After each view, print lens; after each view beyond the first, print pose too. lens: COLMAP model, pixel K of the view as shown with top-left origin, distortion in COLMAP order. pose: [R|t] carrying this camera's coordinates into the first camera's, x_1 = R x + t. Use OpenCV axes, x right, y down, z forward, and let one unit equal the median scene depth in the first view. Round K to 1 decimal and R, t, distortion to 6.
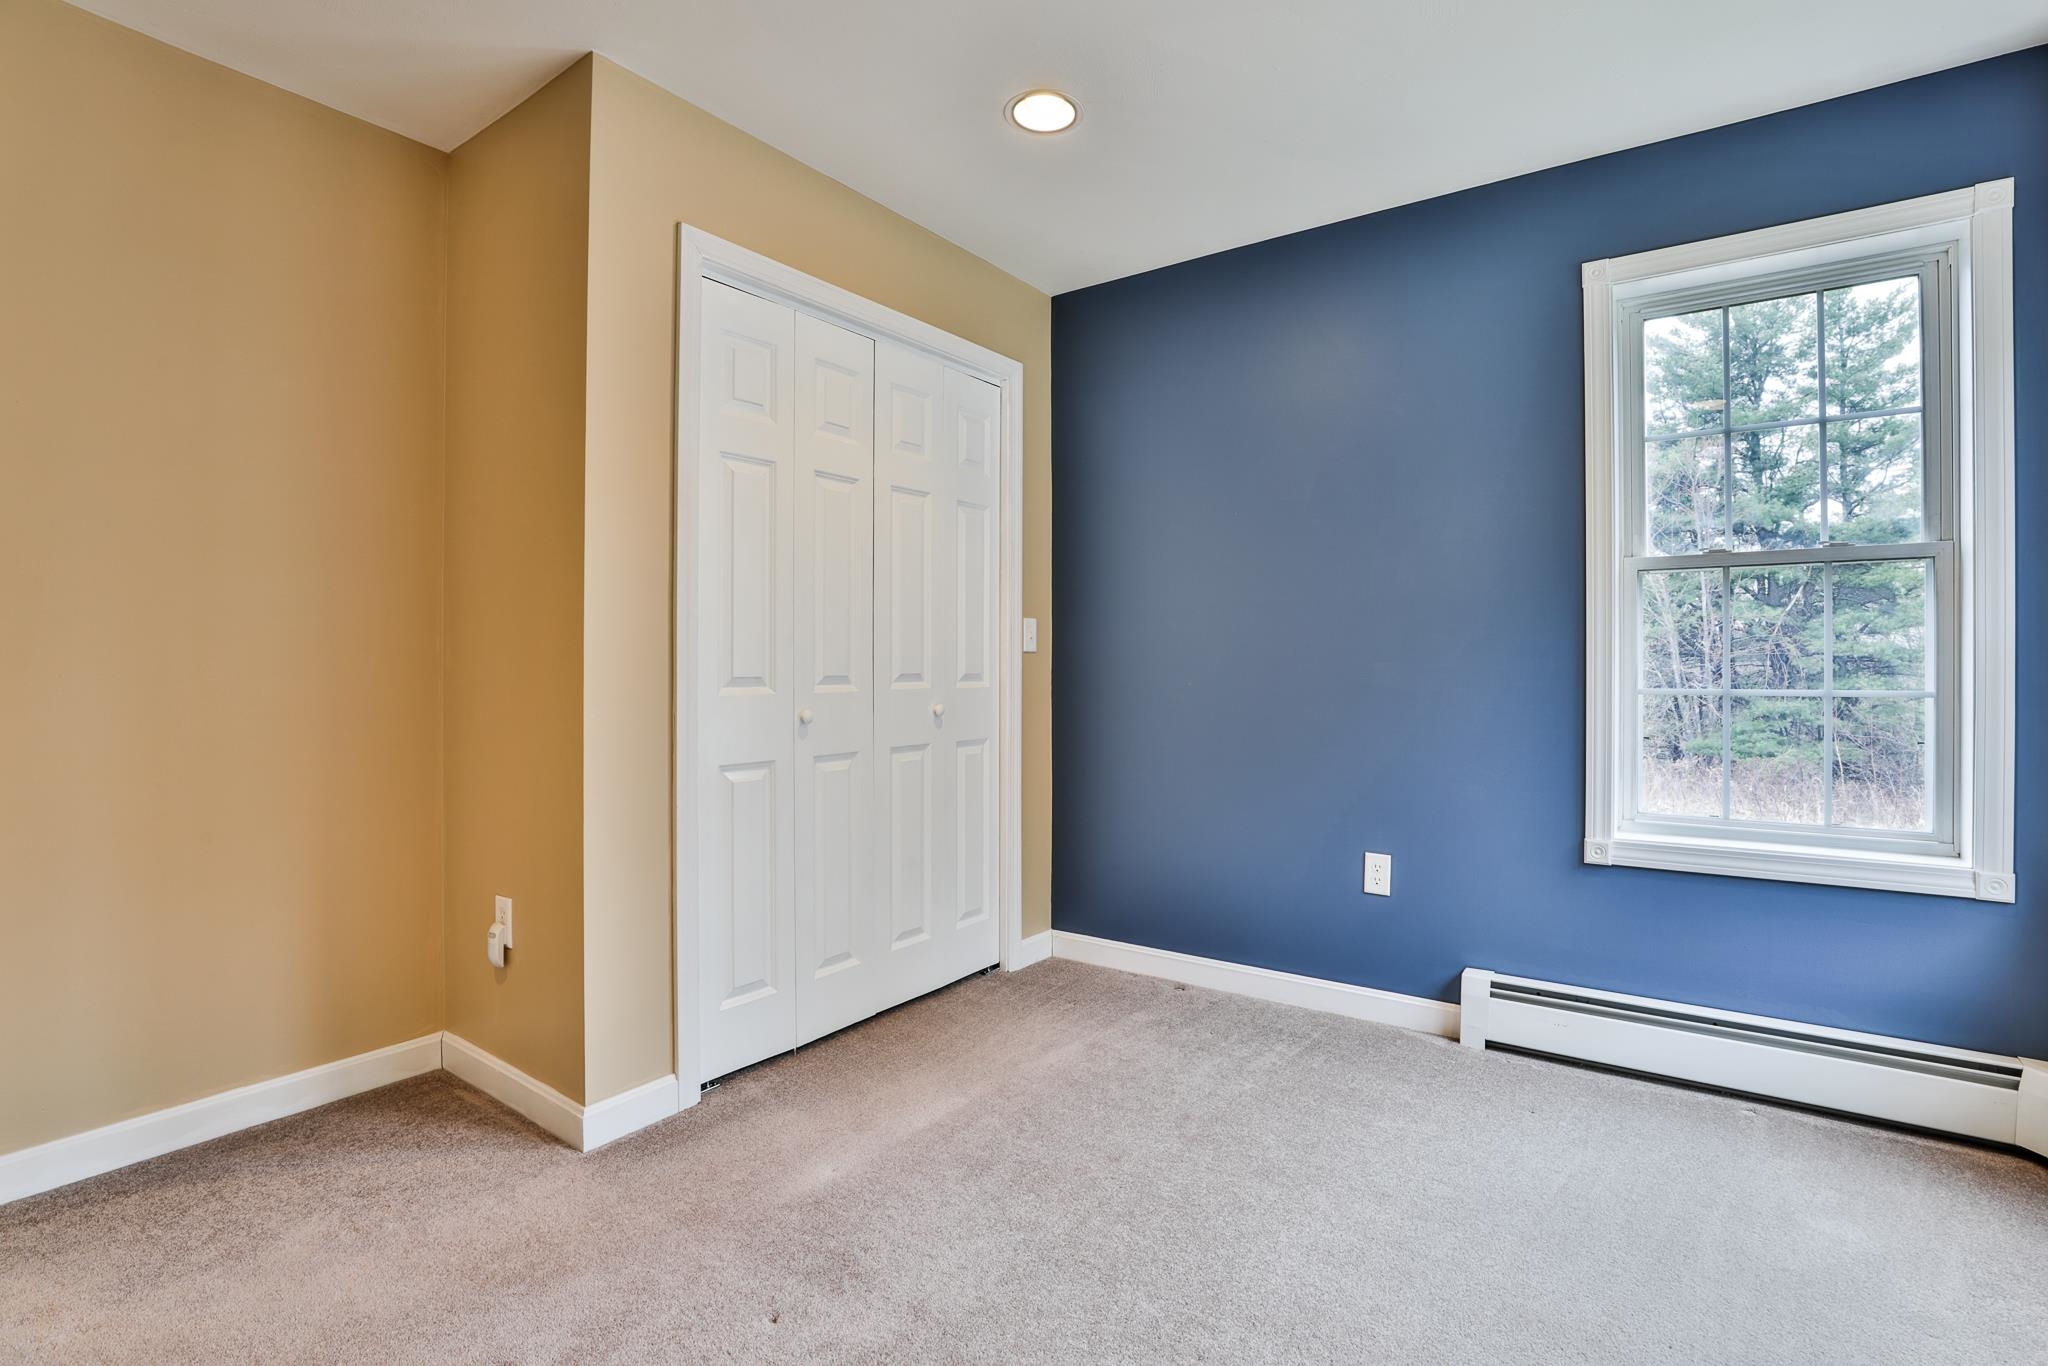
lens RADIAL K [[965.9, 0, 1021.1], [0, 965.9, 678.4], [0, 0, 1]] dist [-0.045775, 0.014490]
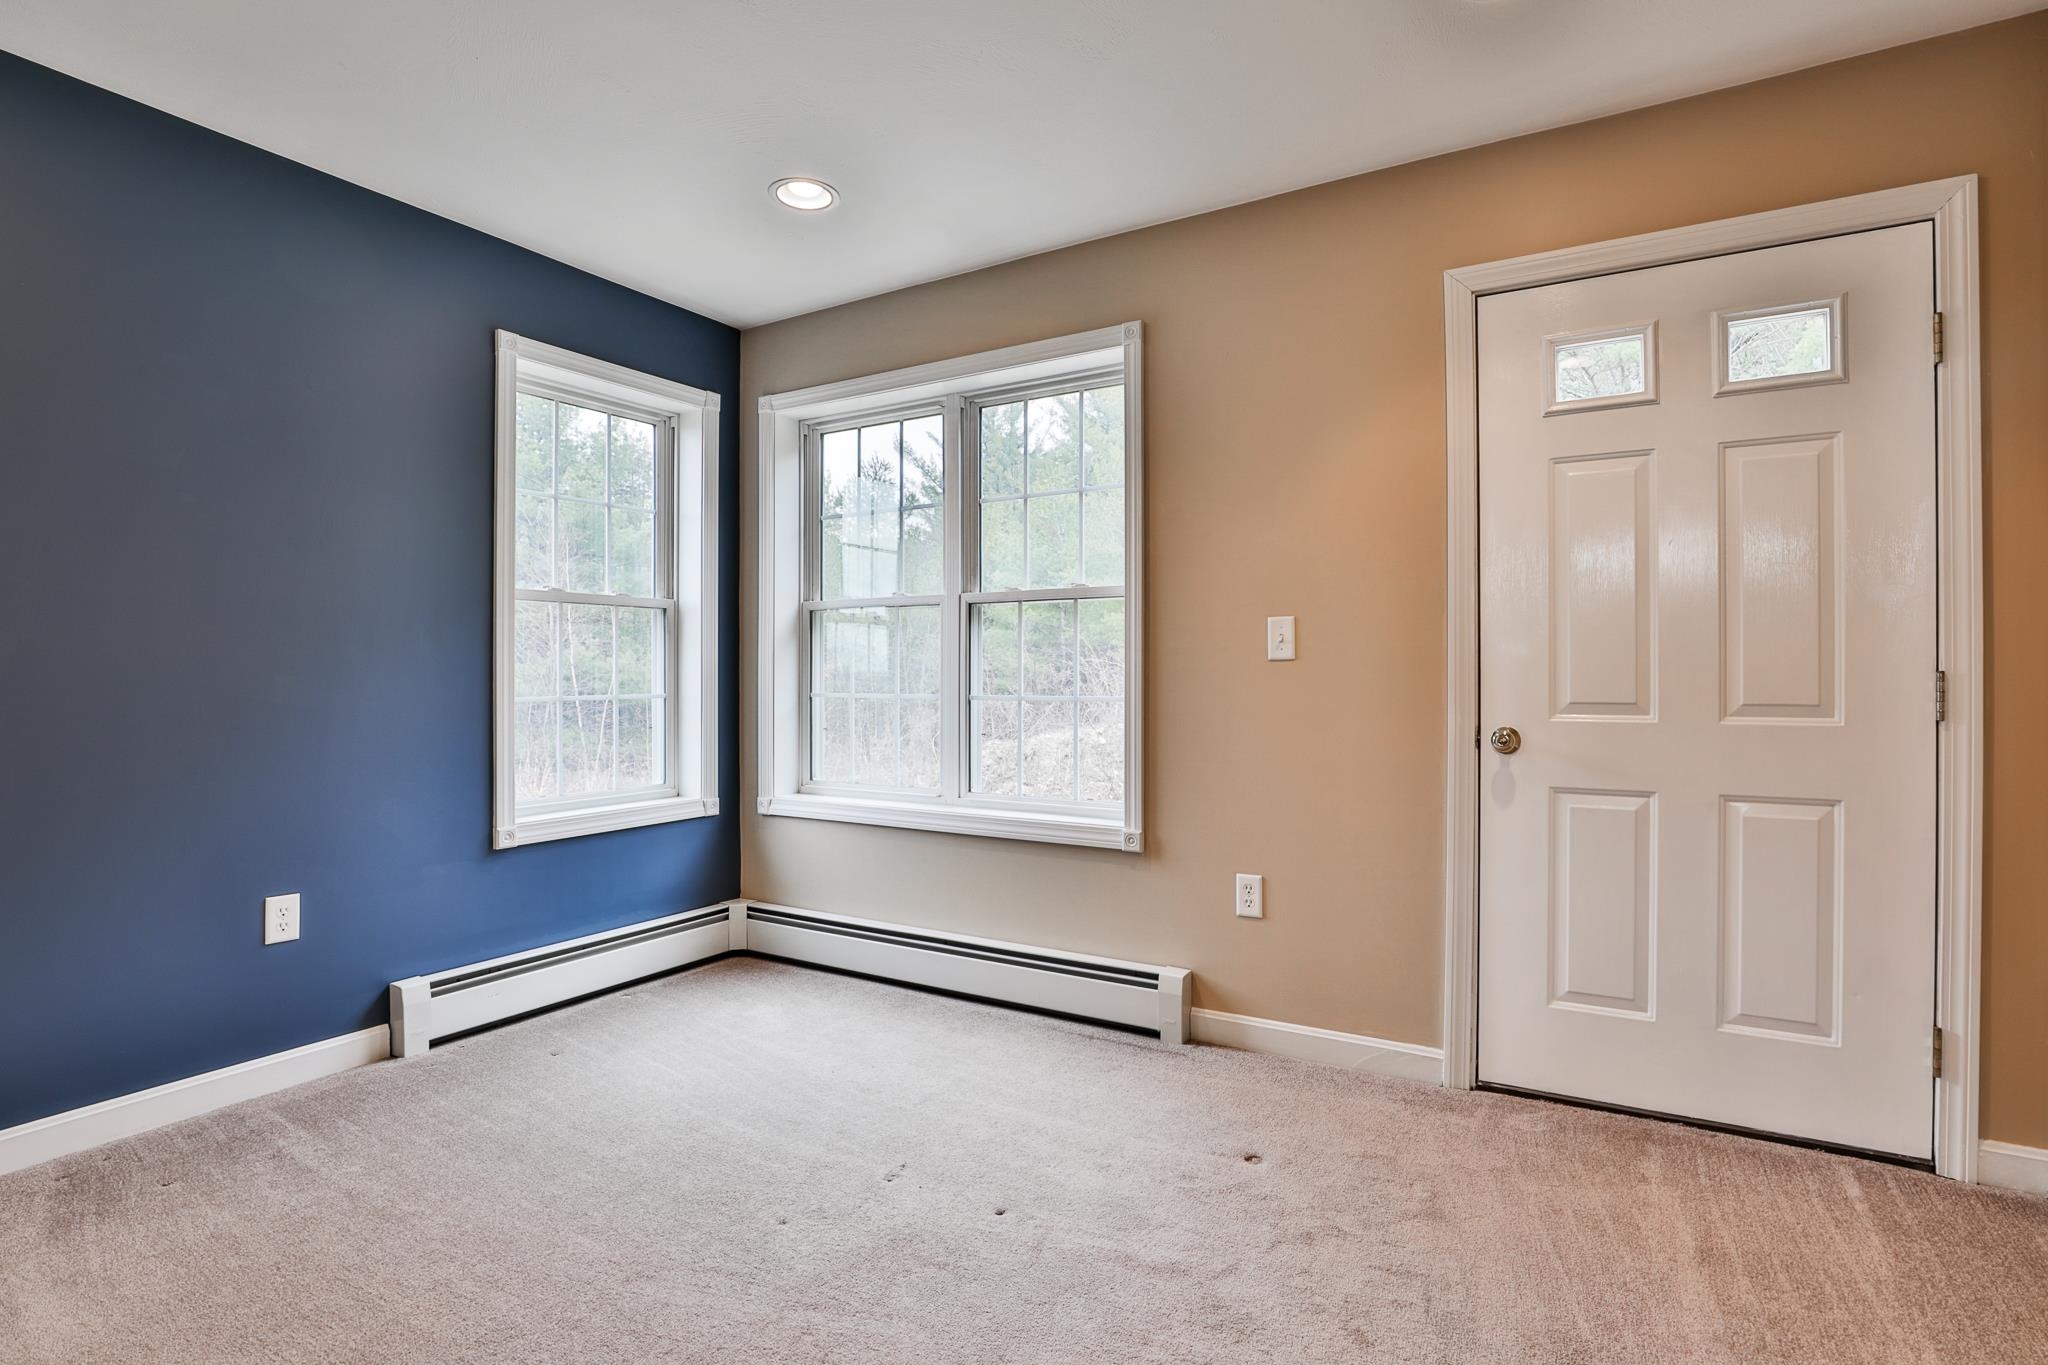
lens RADIAL K [[965.9, 0, 1021.1], [0, 965.9, 677.9], [0, 0, 1]] dist [-0.045775, 0.014490]
pose [[-0.019276, -0.014583, 0.999708, -0.571542], [0.018140, 0.999724, 0.014933, -0.020860], [-0.999650, 0.018423, -0.019006, 0.376217]]
